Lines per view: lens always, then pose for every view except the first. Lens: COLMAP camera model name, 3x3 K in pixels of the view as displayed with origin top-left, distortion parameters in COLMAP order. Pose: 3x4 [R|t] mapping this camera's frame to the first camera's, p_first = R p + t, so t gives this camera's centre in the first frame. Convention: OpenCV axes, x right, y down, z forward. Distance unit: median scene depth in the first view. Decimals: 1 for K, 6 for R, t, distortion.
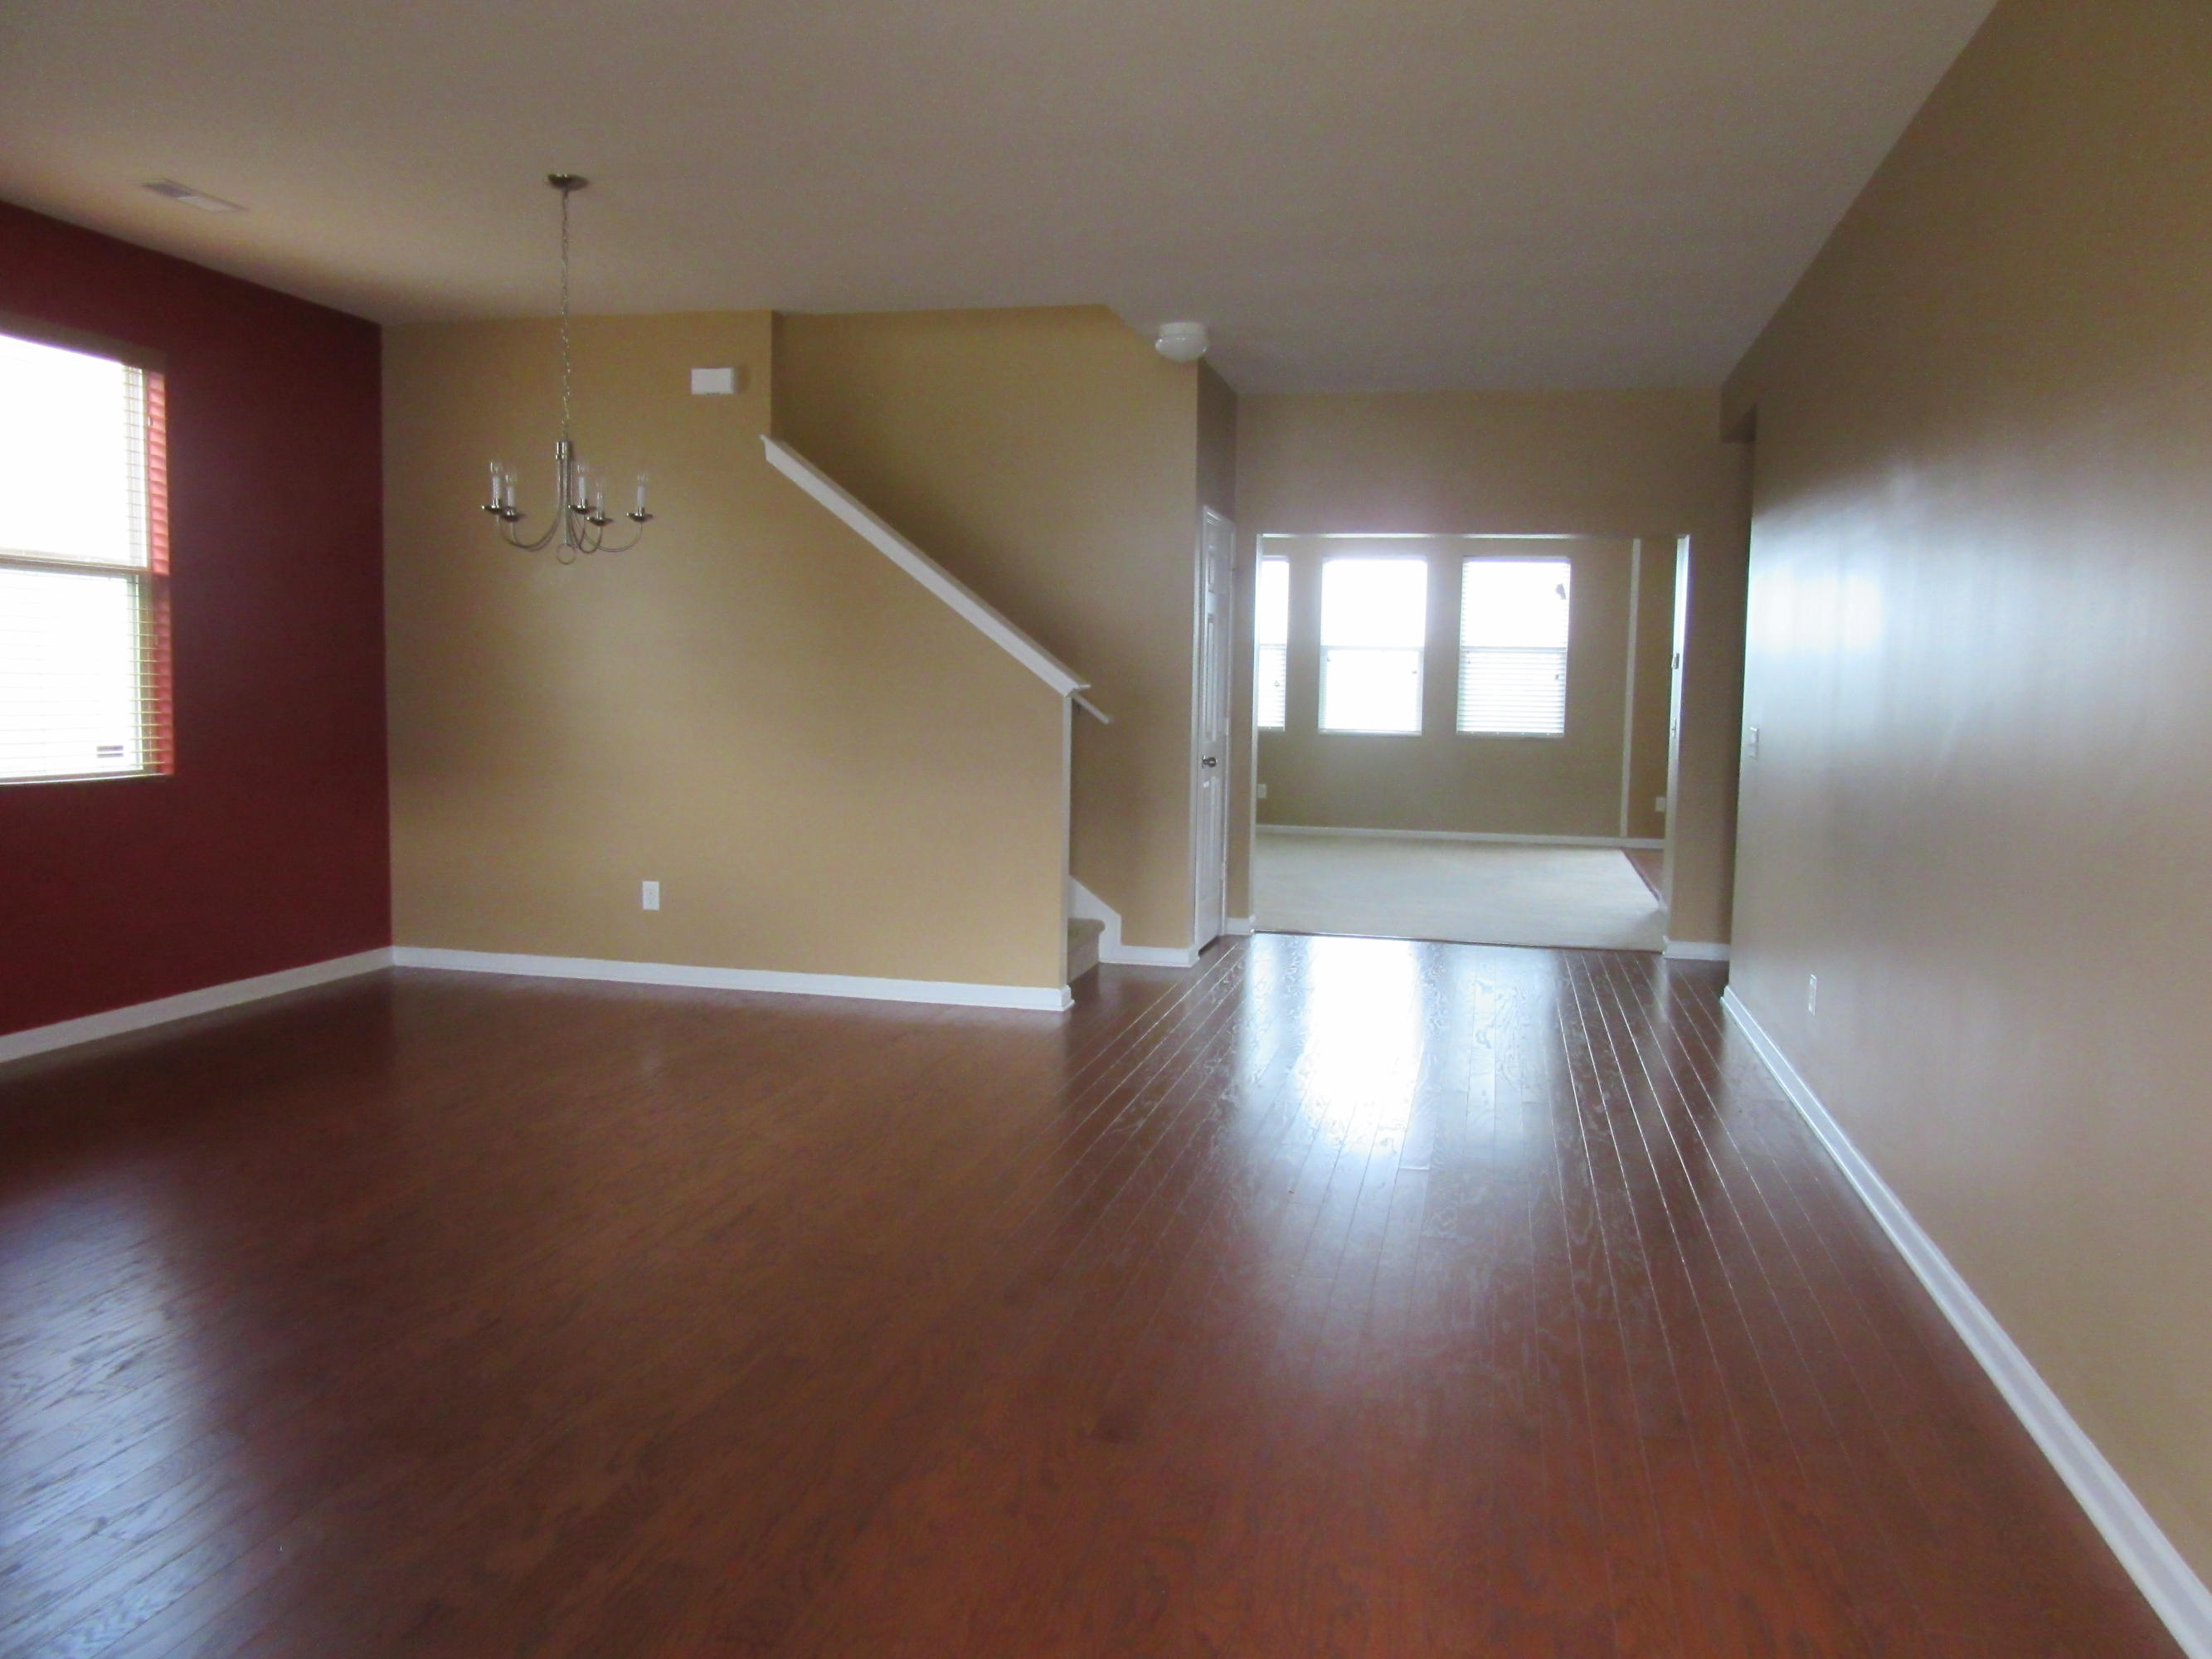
lens RADIAL K [[1653.2, 0, 1106.0], [0, 1653.2, 829.5], [0, 0, 1]] dist [-0.046301, 0.032933]
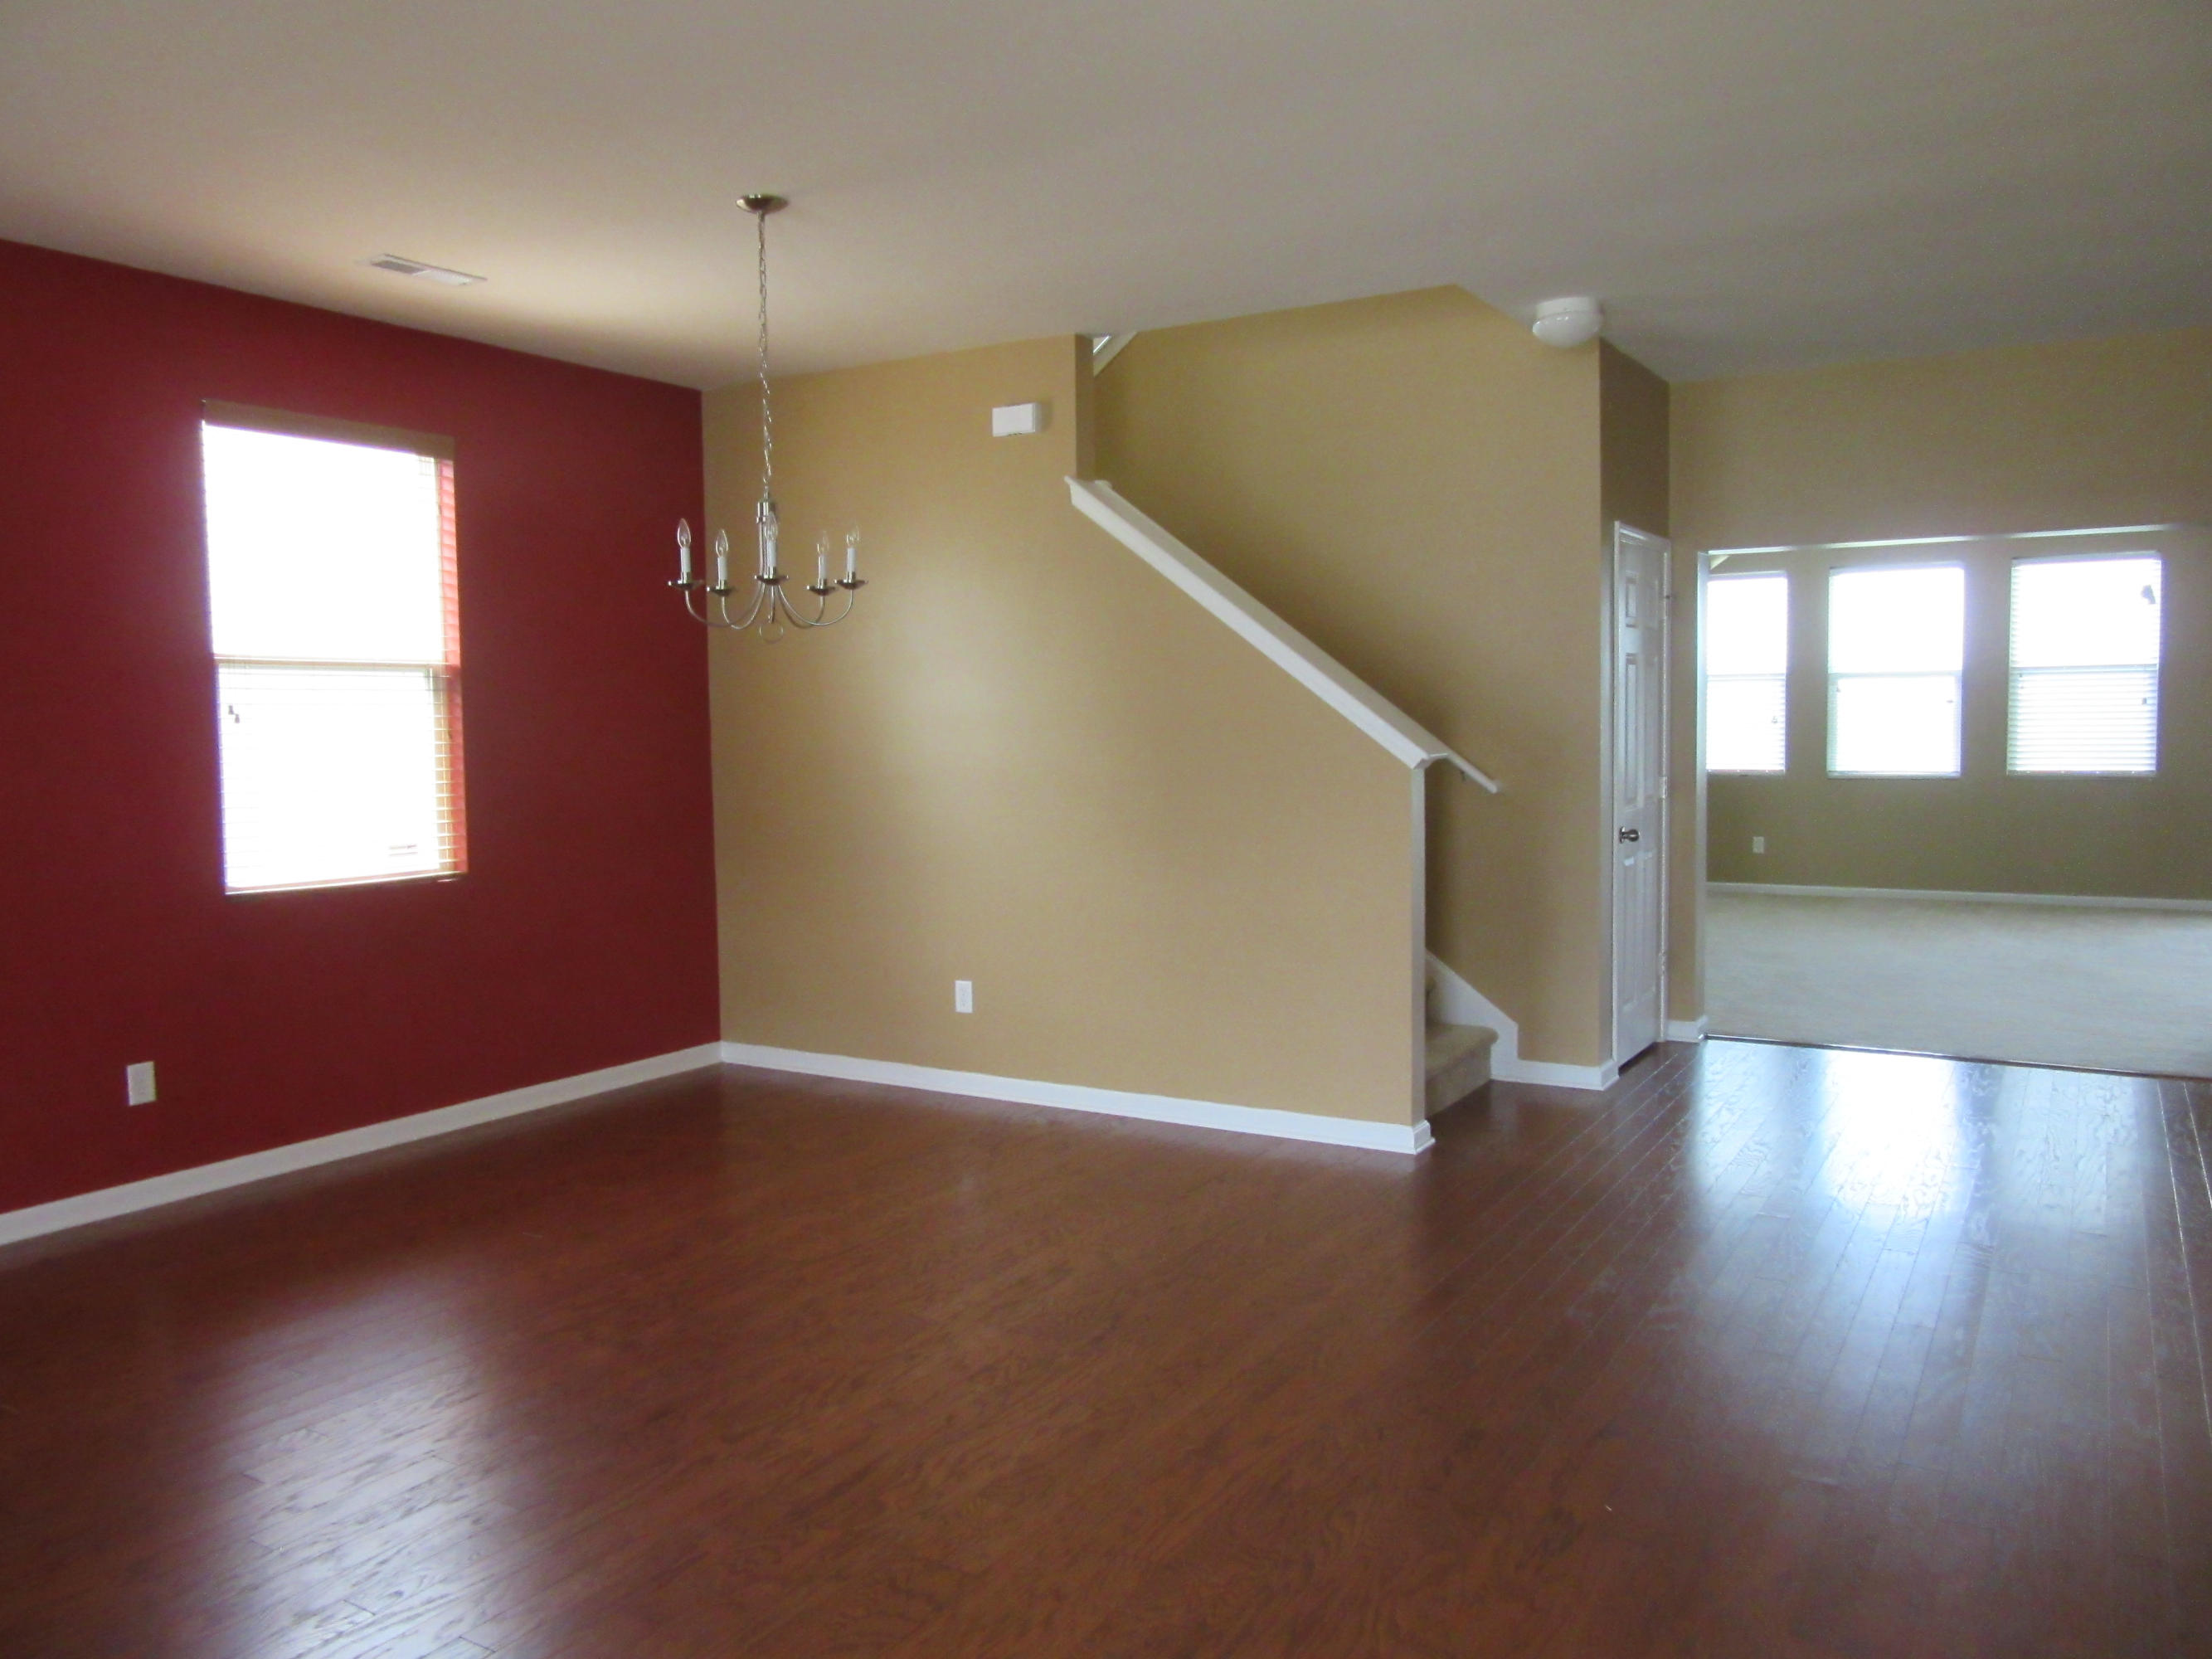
lens RADIAL K [[1653.2, 0, 1106.0], [0, 1653.2, 829.5], [0, 0, 1]] dist [-0.046301, 0.032933]
pose [[0.950304, -0.011161, -0.311125, 0.075466], [0.004950, 0.999773, -0.020747, -0.030643], [0.311285, 0.018176, 0.950143, 0.161486]]
